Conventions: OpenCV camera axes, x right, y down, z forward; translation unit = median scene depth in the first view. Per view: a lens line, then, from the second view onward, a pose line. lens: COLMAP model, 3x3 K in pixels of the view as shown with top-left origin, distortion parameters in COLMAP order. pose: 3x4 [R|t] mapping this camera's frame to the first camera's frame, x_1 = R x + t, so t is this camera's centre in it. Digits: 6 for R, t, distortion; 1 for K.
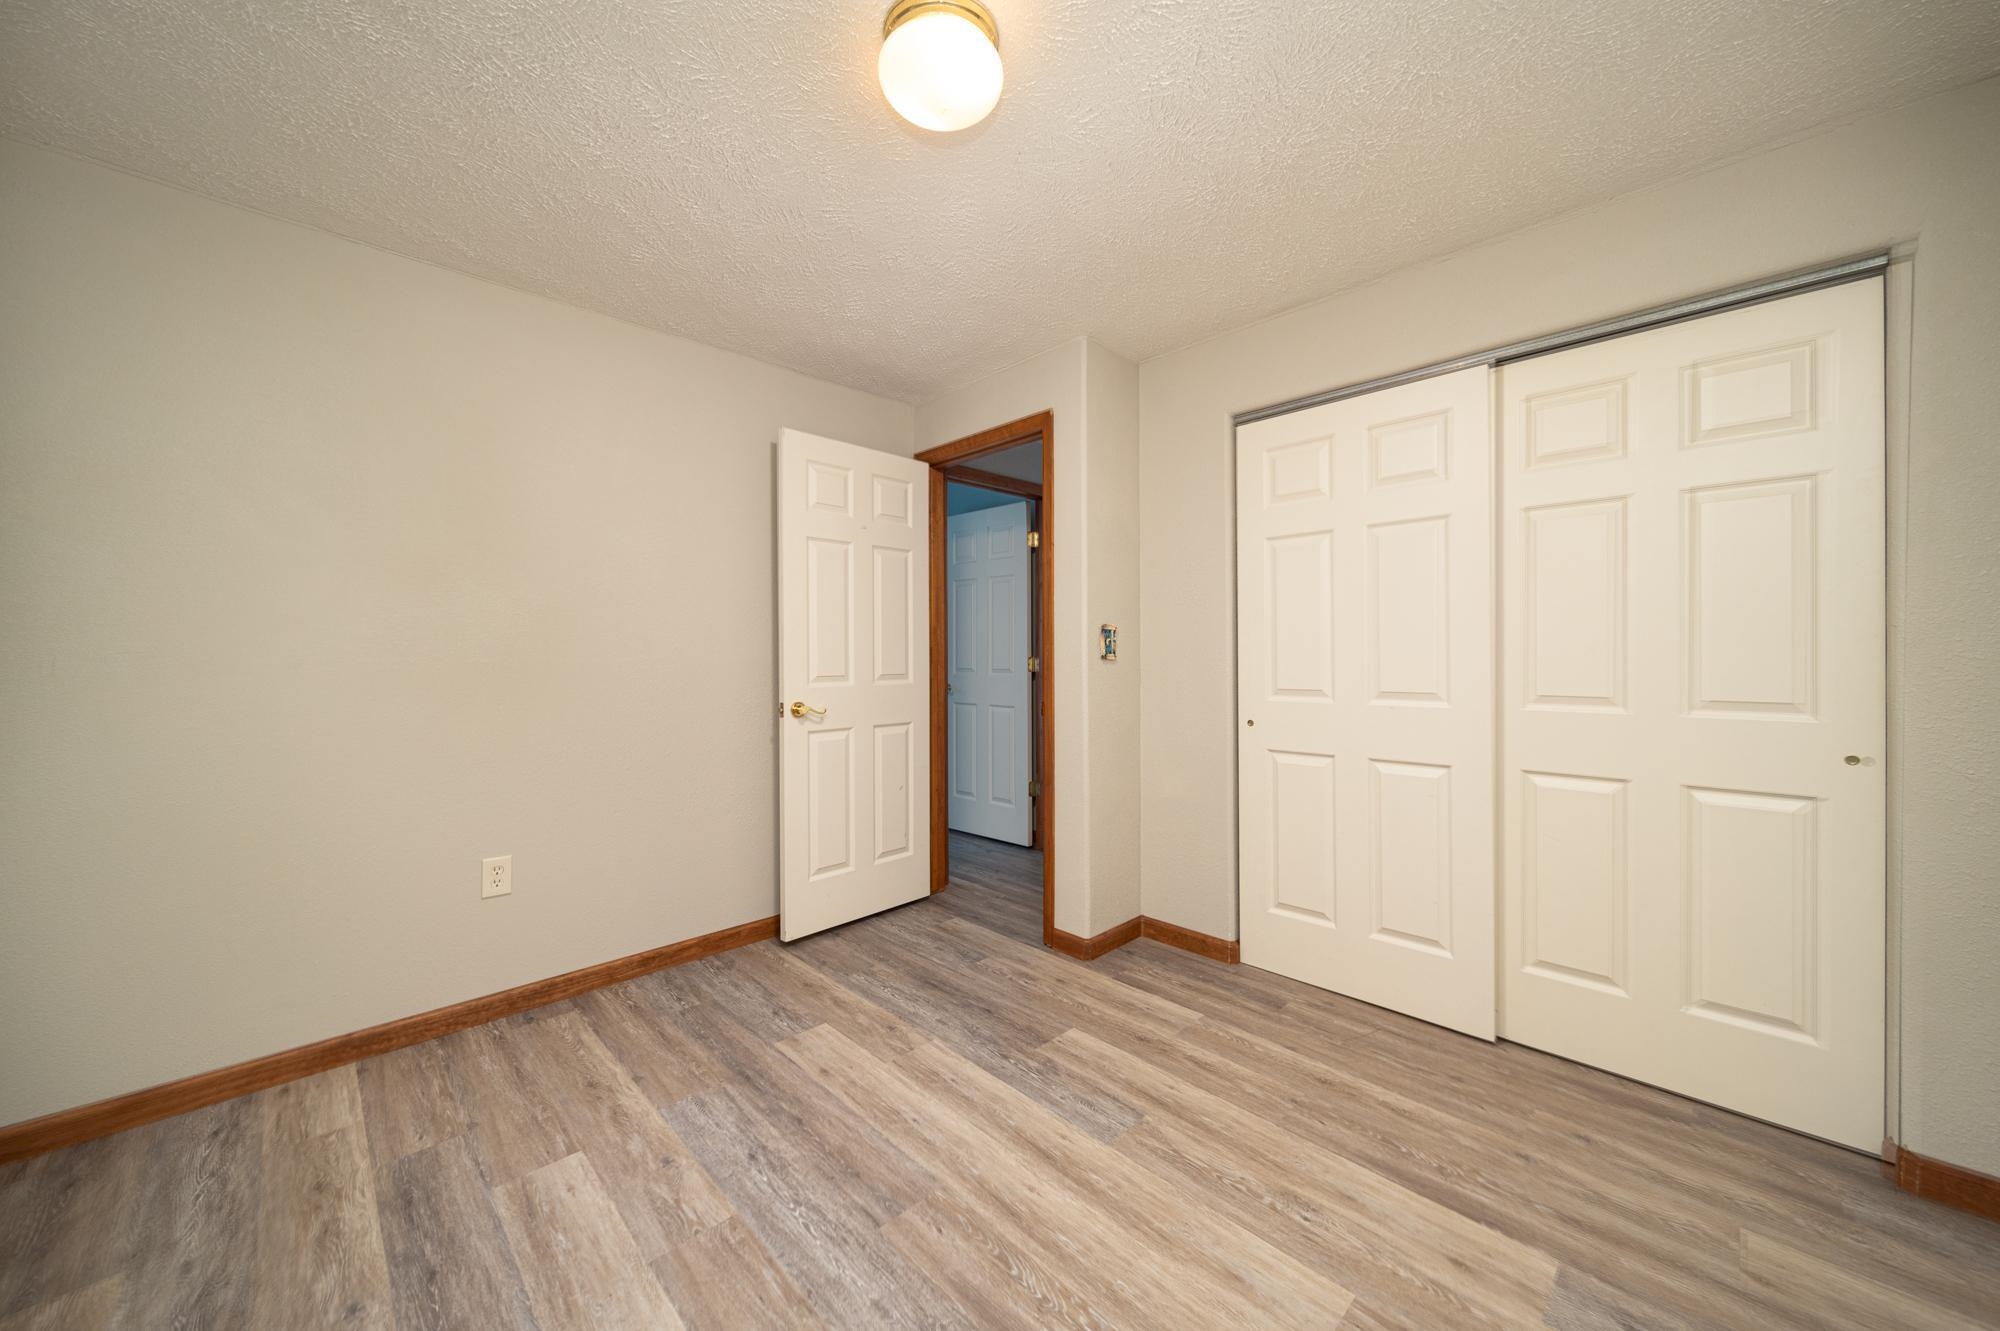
lens RADIAL K [[717.2, 0, 1007.8], [0, 717.2, 663.6], [0, 0, 1]] dist [0.009491, -0.000196]
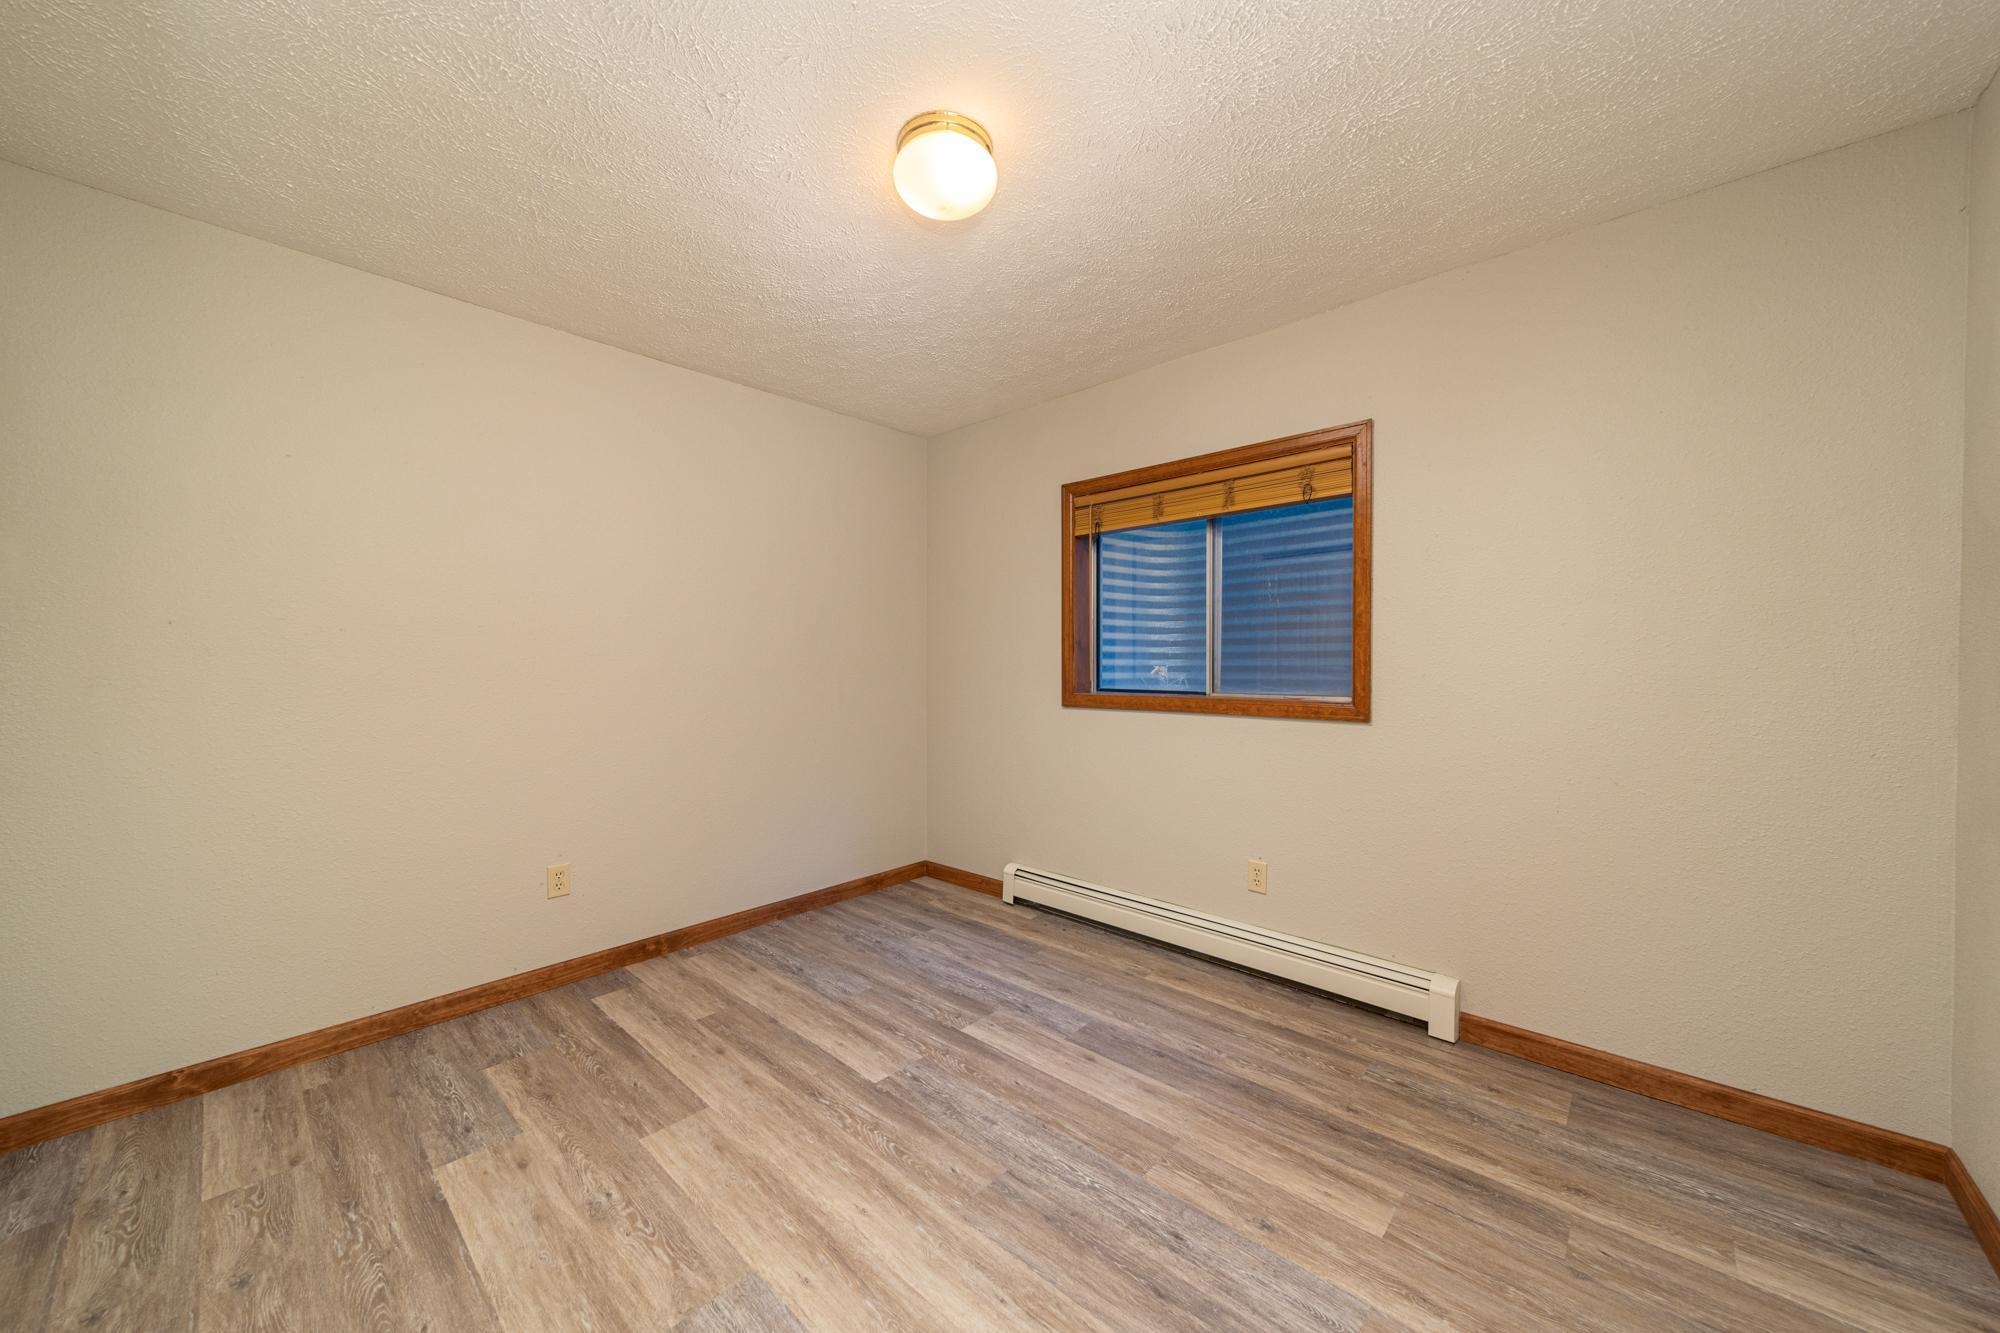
lens RADIAL K [[717.2, 0, 1000.9], [0, 717.2, 664.1], [0, 0, 1]] dist [0.009491, -0.000196]
pose [[-0.998729, 0.004818, -0.050166, -0.112138], [0.004164, 0.999905, 0.013126, -0.022381], [0.050225, 0.012900, -0.998655, 2.056796]]
